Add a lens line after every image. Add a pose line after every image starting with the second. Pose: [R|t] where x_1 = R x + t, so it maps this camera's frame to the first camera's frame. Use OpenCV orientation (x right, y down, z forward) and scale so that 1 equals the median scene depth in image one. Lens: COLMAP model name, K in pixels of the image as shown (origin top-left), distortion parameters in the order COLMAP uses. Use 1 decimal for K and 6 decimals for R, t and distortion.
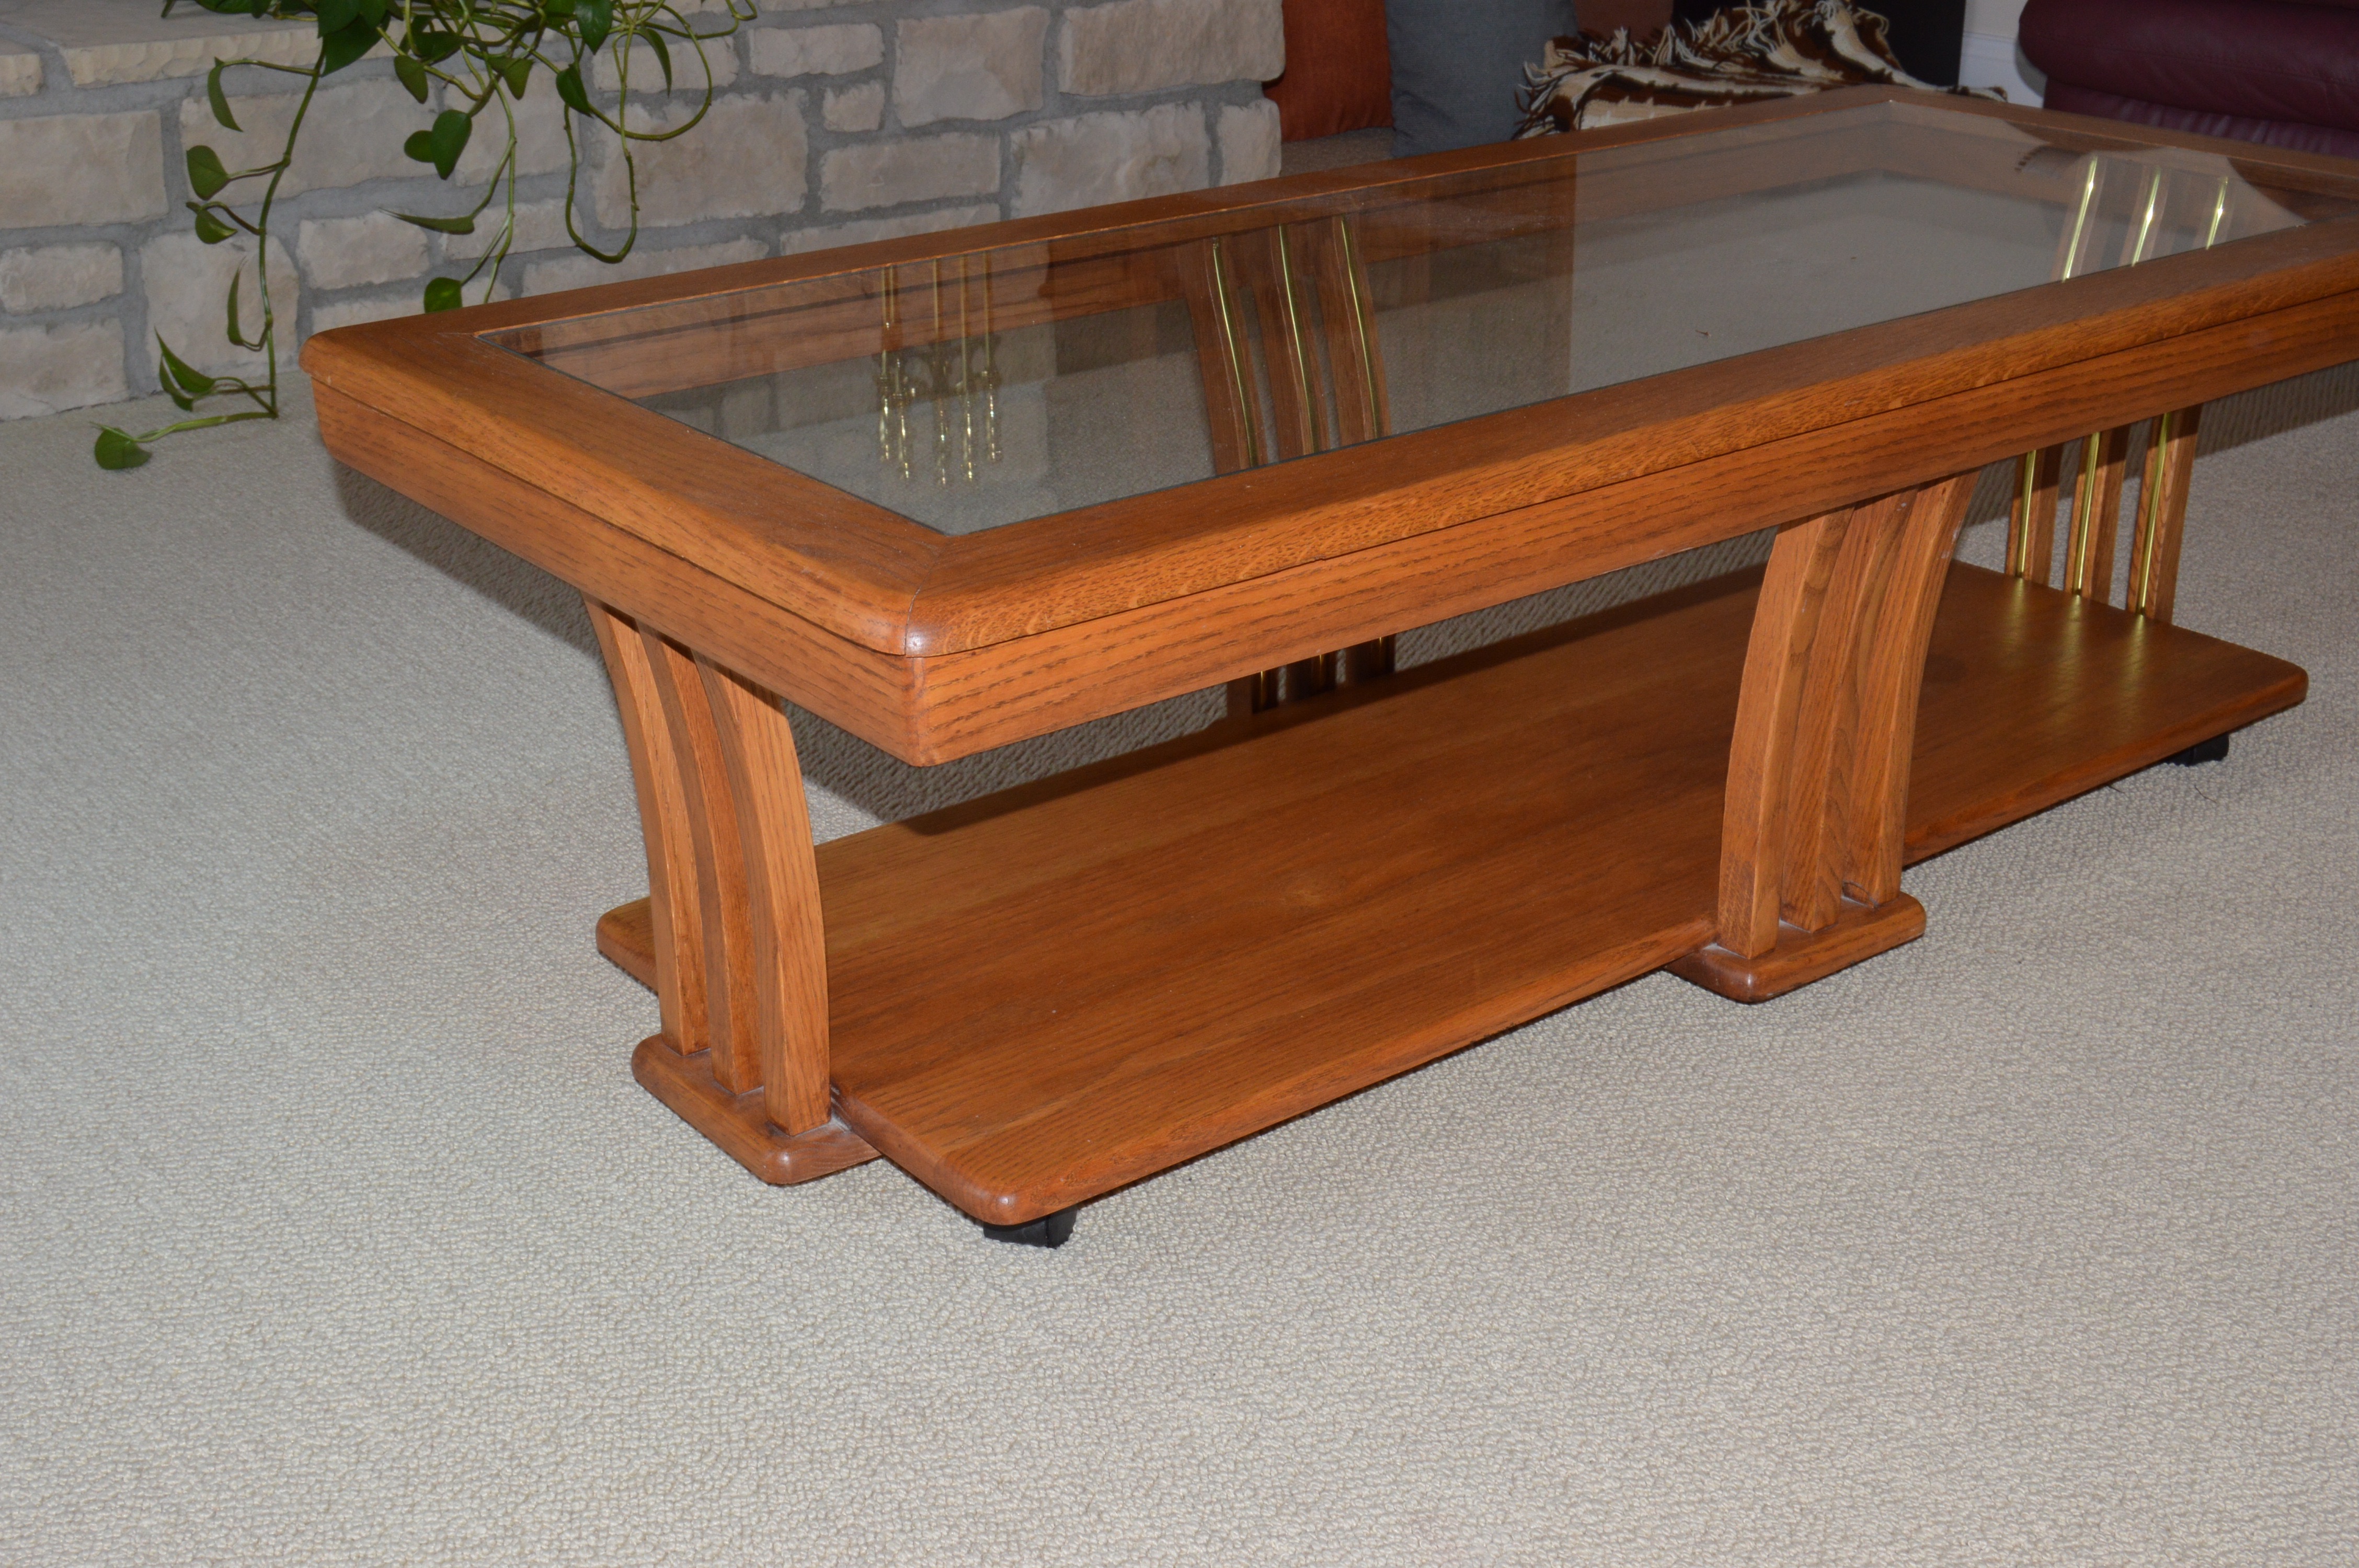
lens RADIAL K [[2899.0, 0, 1182.5], [0, 2899.0, 781.8], [0, 0, 1]] dist [-0.058991, 0.000000]
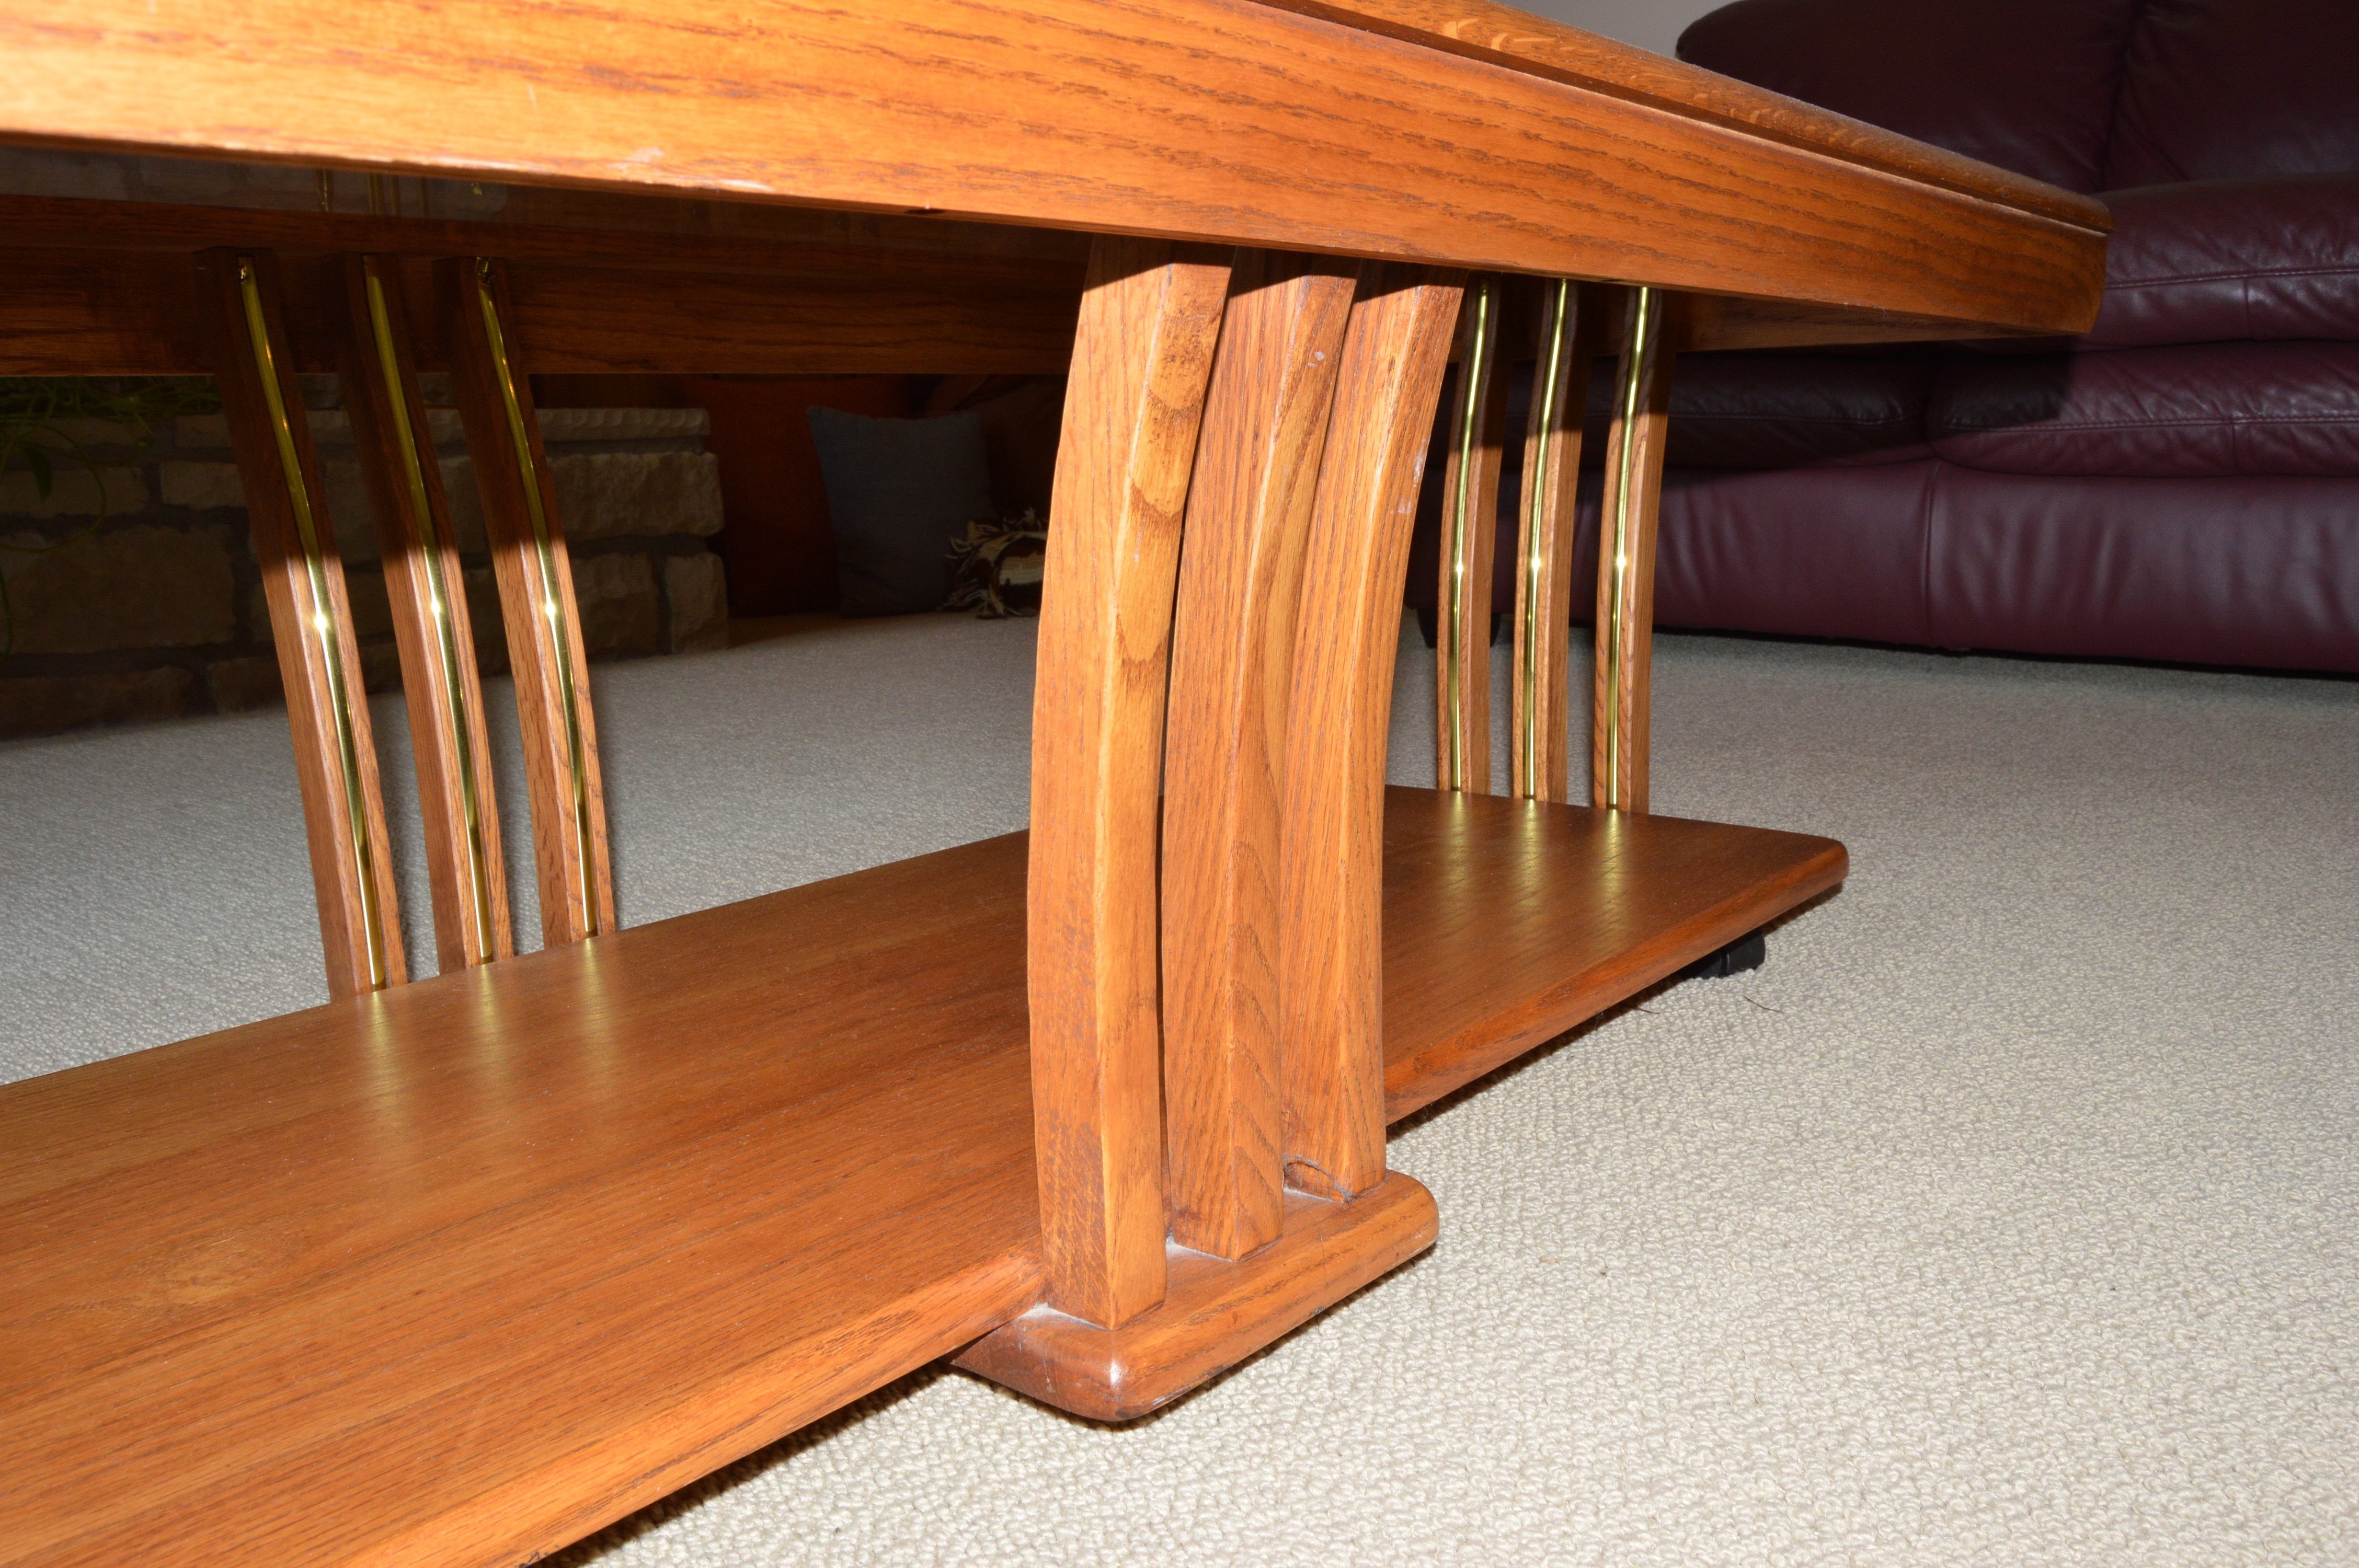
lens RADIAL K [[1869.3, 0, 1183.2], [0, 1869.3, 787.0], [0, 0, 1]] dist [-0.080338, 0.001380]
pose [[0.980336, -0.058398, 0.188494, 0.151140], [0.097191, 0.974207, -0.203652, 0.036545], [-0.171740, 0.217968, 0.960727, 0.664918]]
